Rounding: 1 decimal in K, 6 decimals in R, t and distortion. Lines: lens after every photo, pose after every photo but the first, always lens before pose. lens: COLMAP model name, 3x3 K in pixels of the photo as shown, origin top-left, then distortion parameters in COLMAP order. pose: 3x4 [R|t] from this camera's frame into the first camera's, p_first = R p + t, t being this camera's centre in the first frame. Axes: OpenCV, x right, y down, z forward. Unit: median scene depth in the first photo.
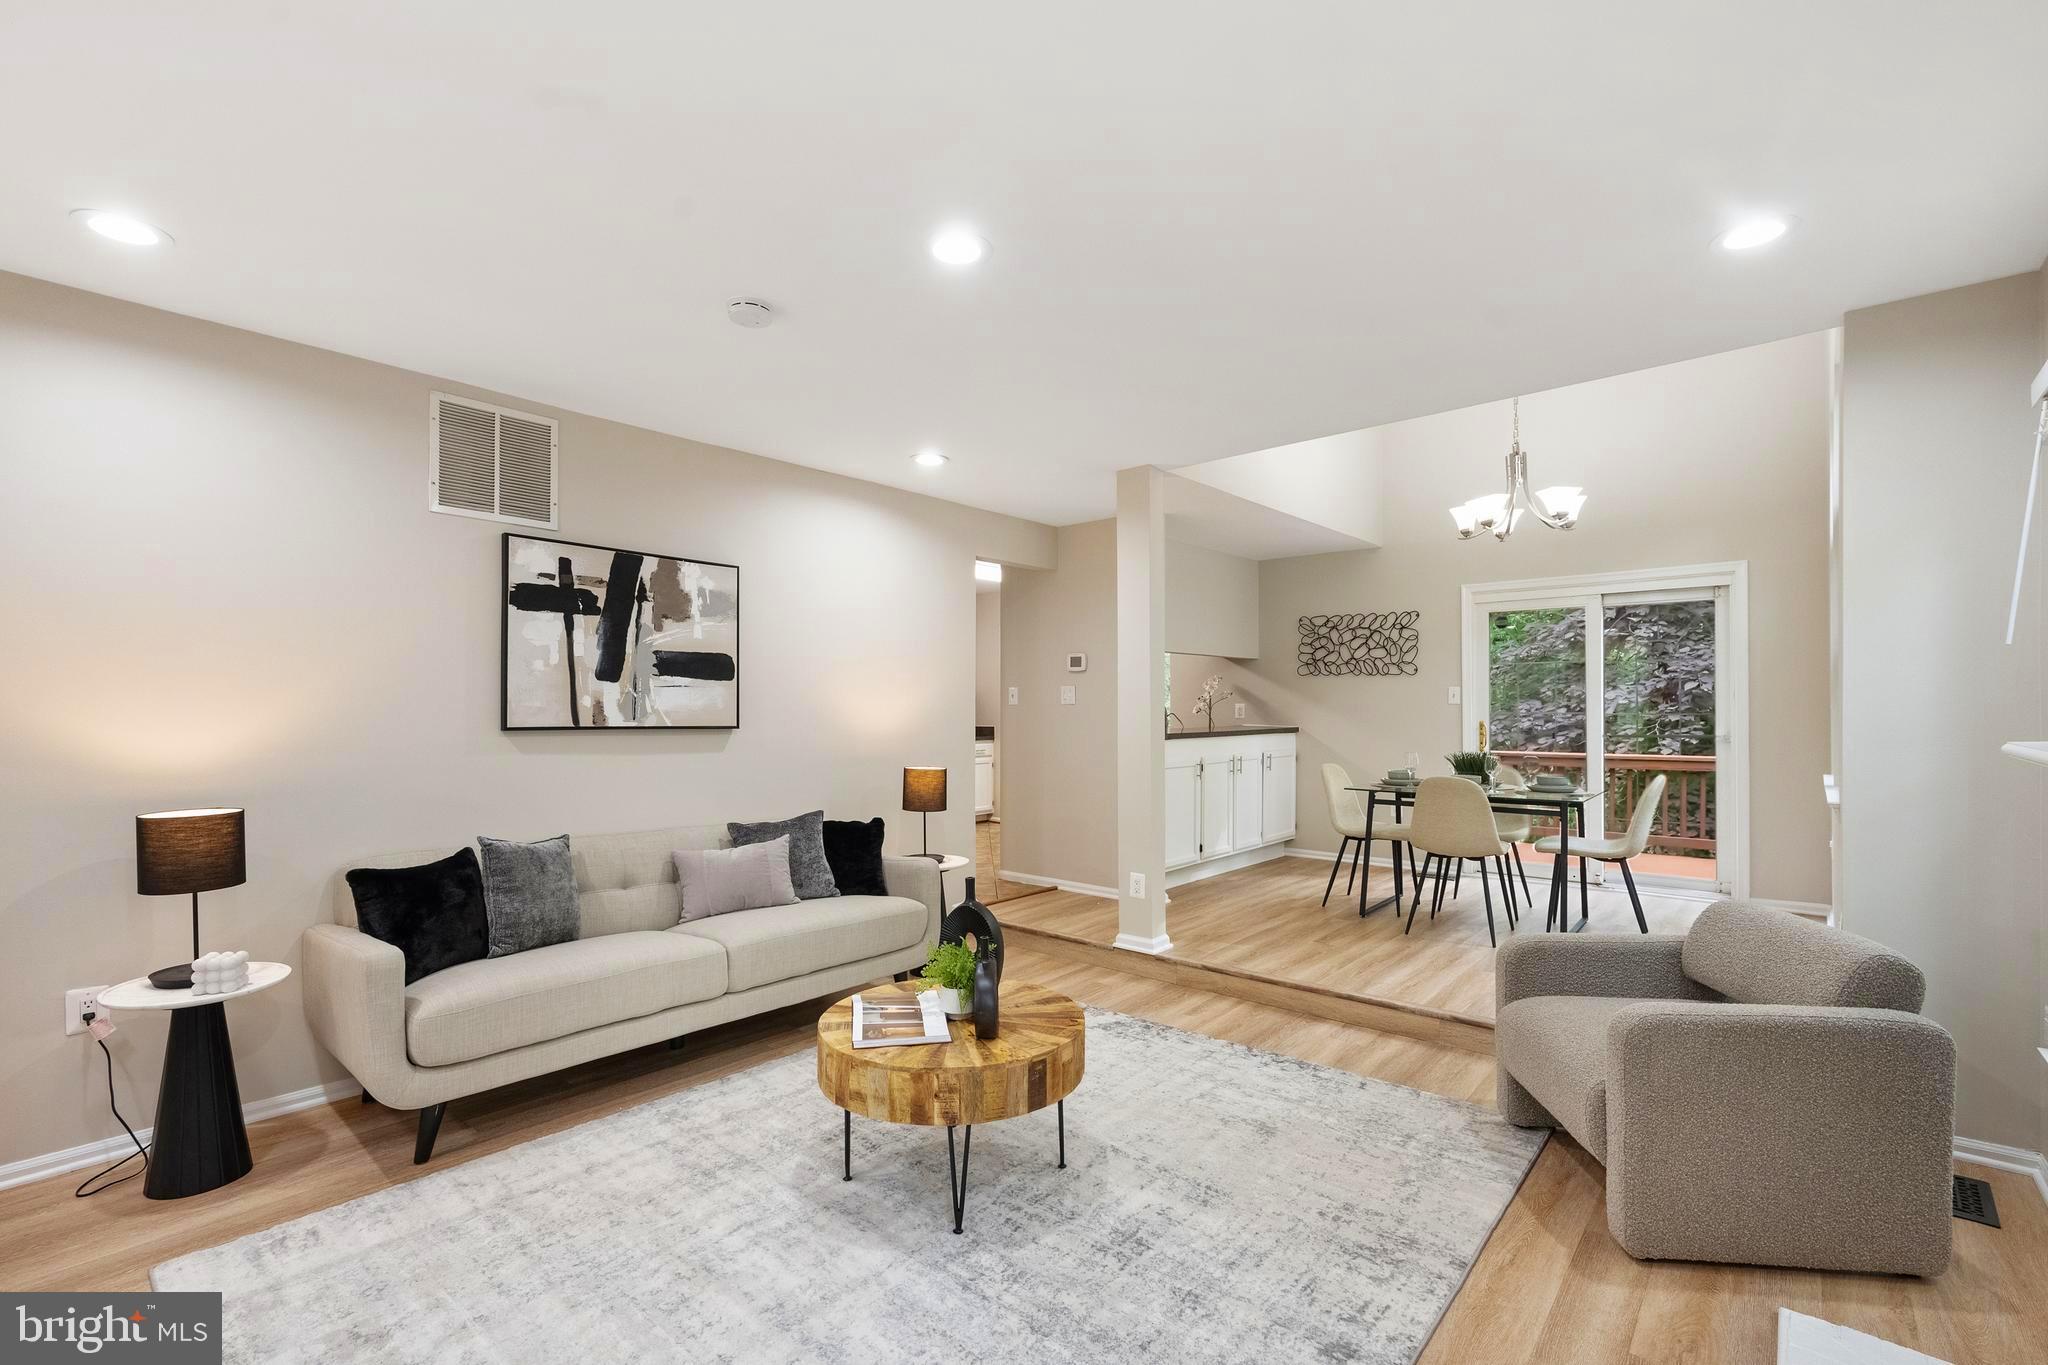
lens RADIAL K [[894.9, 0, 1031.5], [0, 894.9, 709.7], [0, 0, 1]] dist [-0.000226, -0.000133]
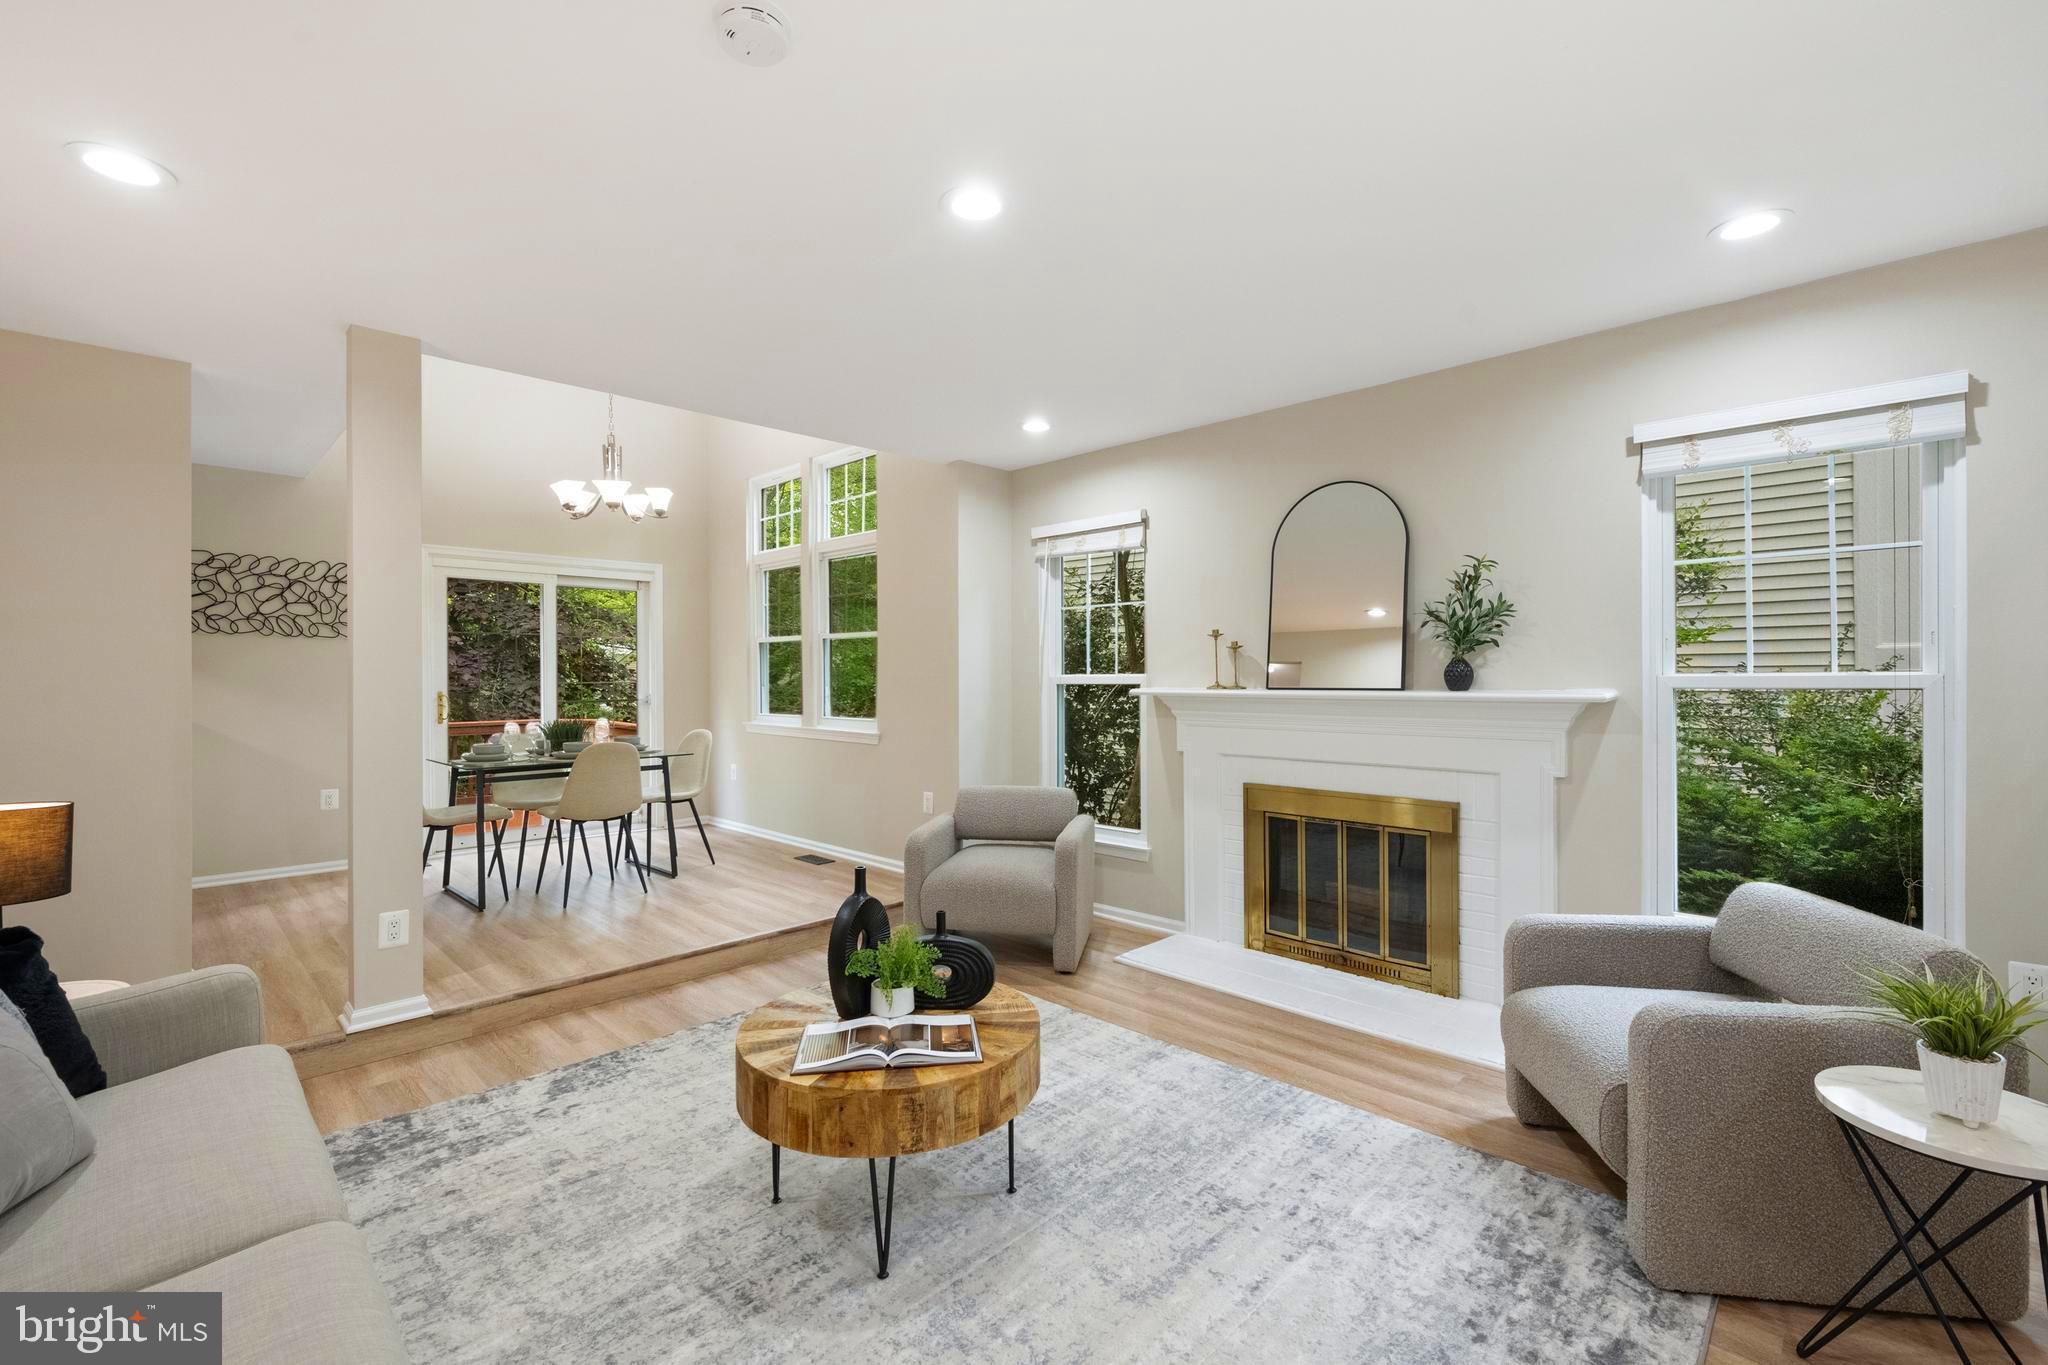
lens RADIAL K [[880.7, 0, 1025.4], [0, 880.7, 676.7], [0, 0, 1]] dist [0.000028, 0.000155]
pose [[0.062541, 0.002040, 0.998040, -0.622497], [0.004190, 0.999989, -0.002306, 0.002780], [-0.998034, 0.004326, 0.062532, 0.532134]]
